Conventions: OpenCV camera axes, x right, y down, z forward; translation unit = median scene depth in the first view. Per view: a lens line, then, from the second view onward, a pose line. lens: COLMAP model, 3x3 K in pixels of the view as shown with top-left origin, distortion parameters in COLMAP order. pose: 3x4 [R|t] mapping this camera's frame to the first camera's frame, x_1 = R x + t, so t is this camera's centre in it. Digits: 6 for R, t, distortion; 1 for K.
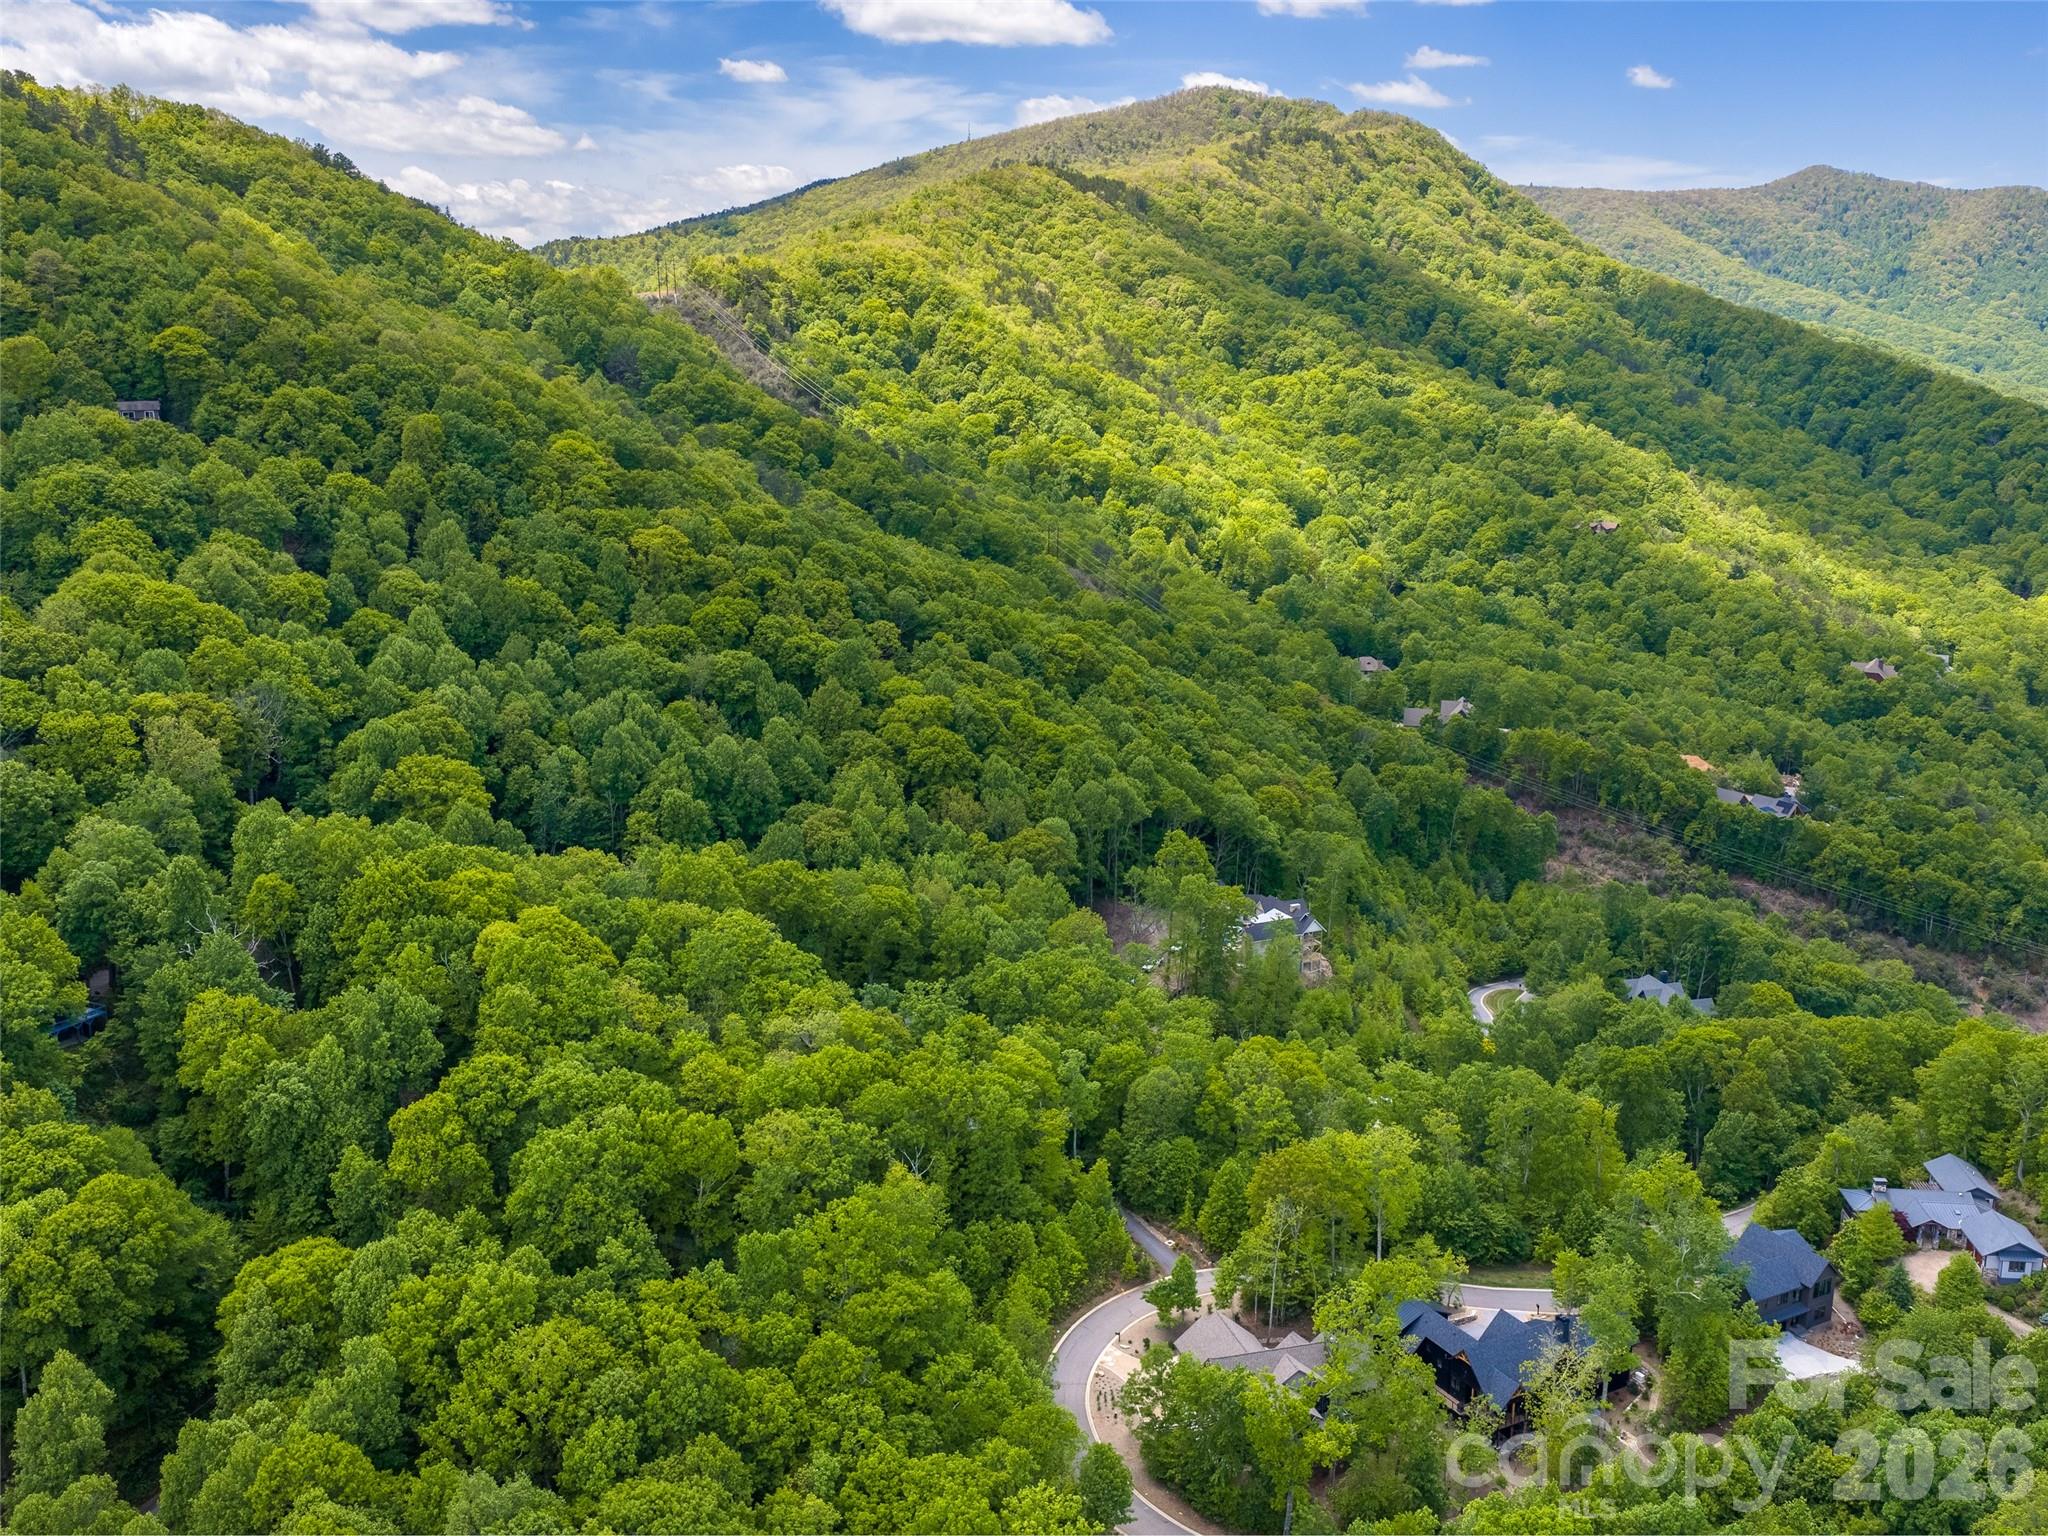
lens RADIAL K [[1936.5, 0, 1056.6], [0, 1936.5, 760.9], [0, 0, 1]] dist [0.002418, -0.006941]
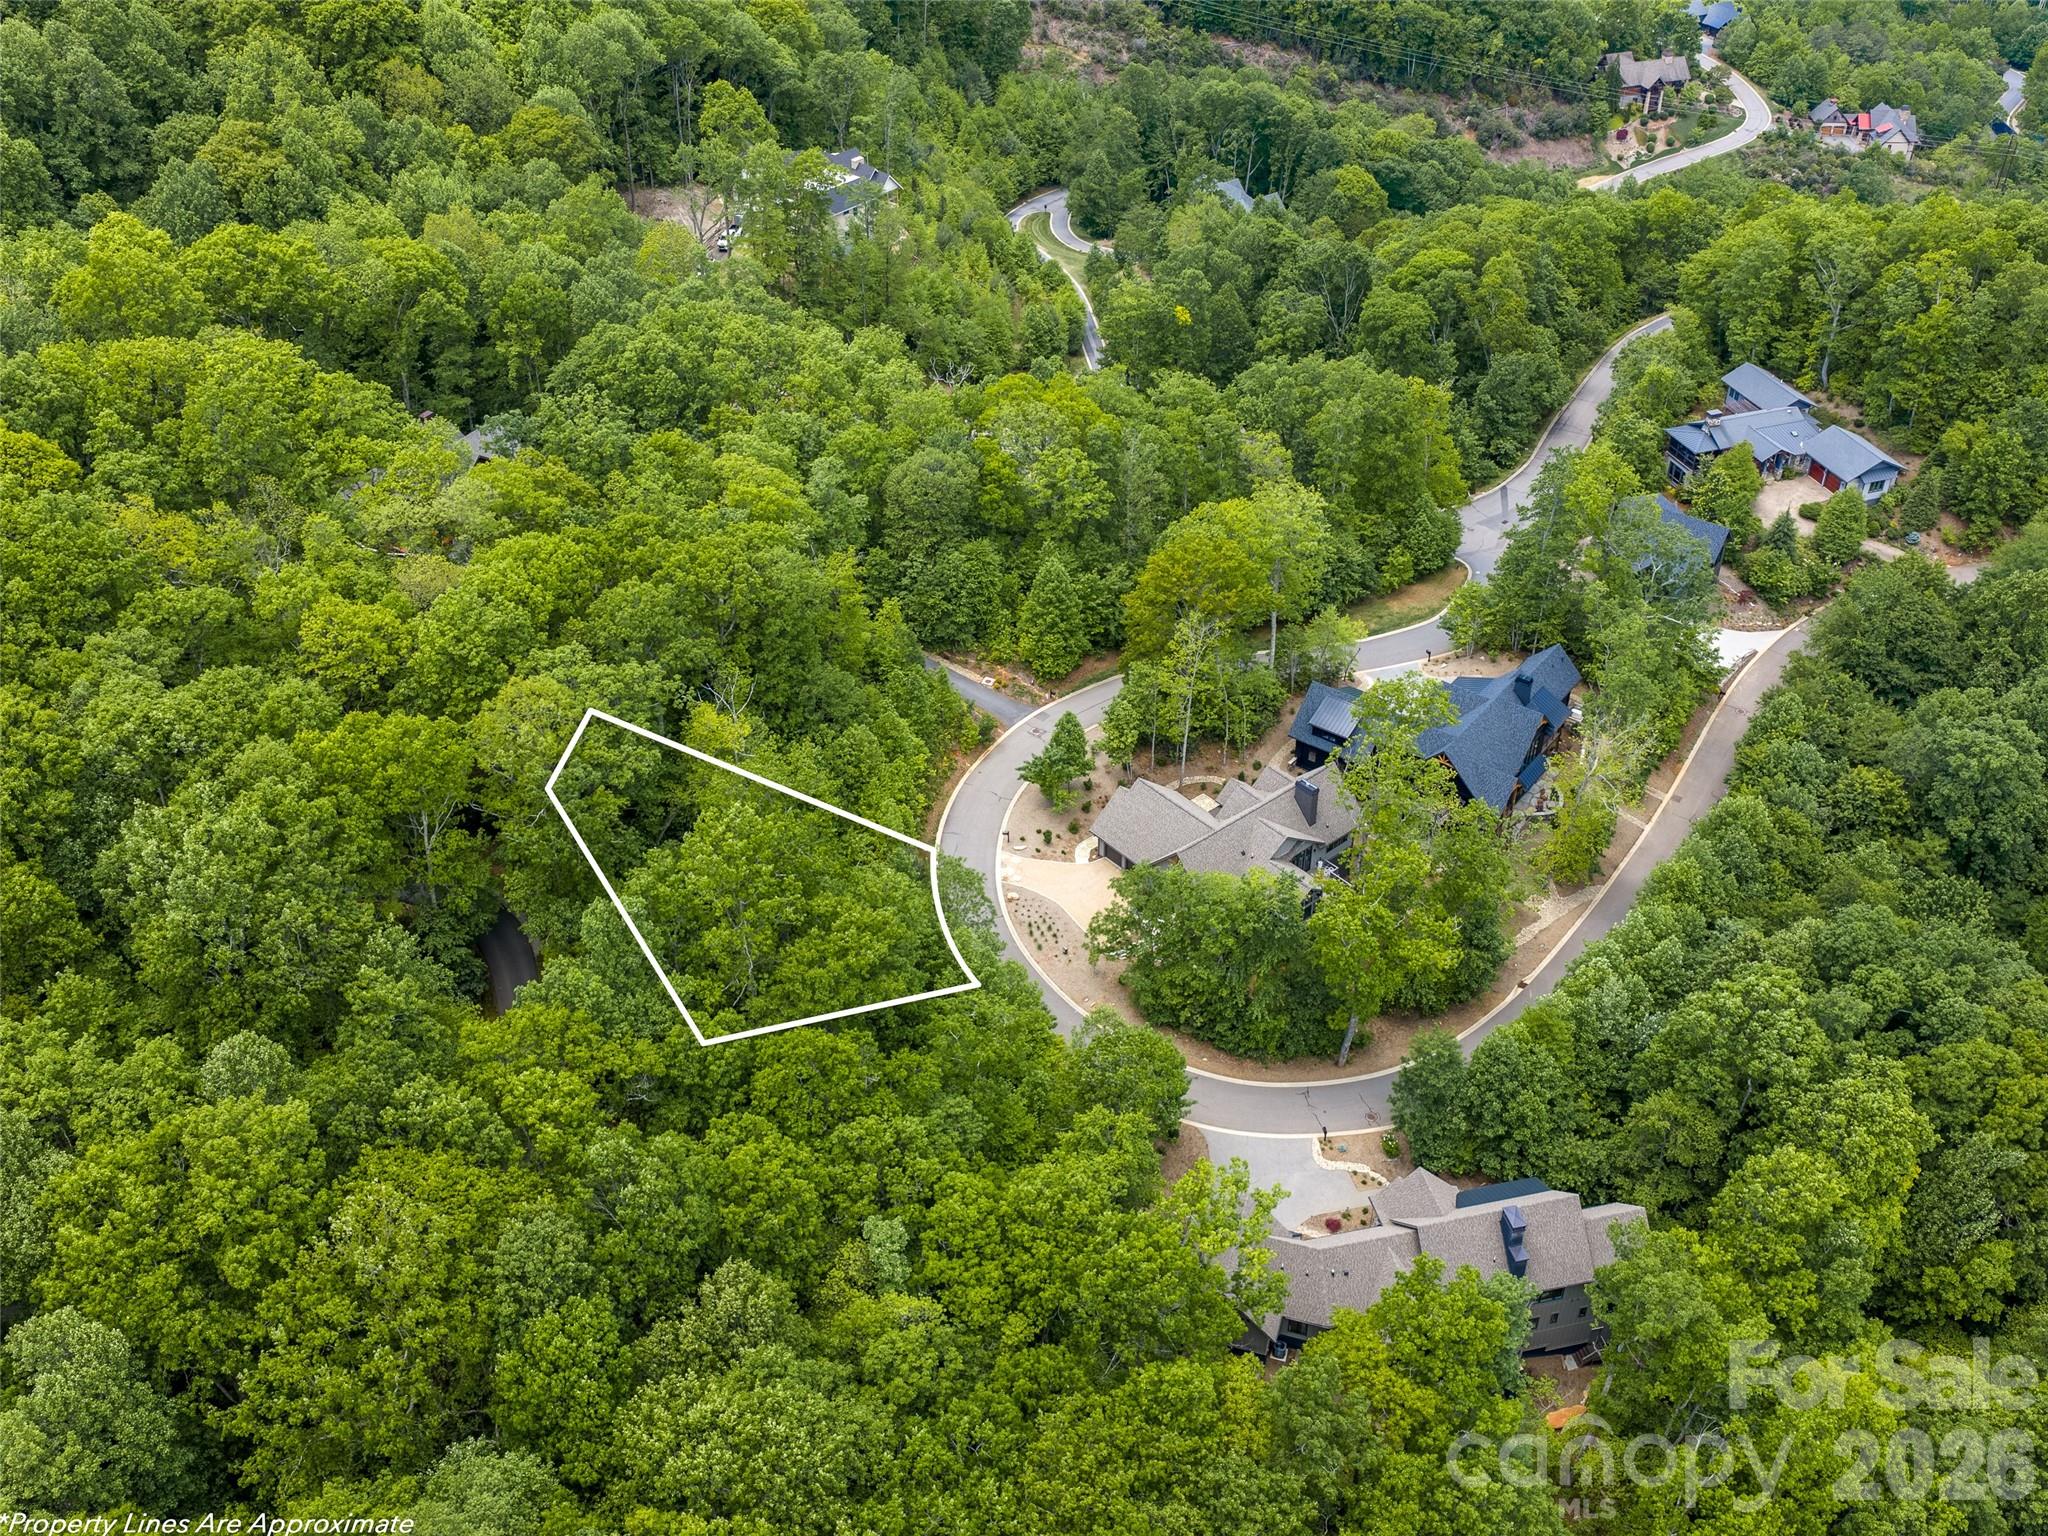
lens RADIAL K [[1936.5, 0, 1056.6], [0, 1936.5, 760.9], [0, 0, 1]] dist [0.002418, -0.006941]
pose [[0.908524, -0.251303, 0.333813, -0.161637], [0.095965, 0.903058, 0.418662, -0.031920], [-0.406663, -0.348330, 0.844566, 0.317617]]
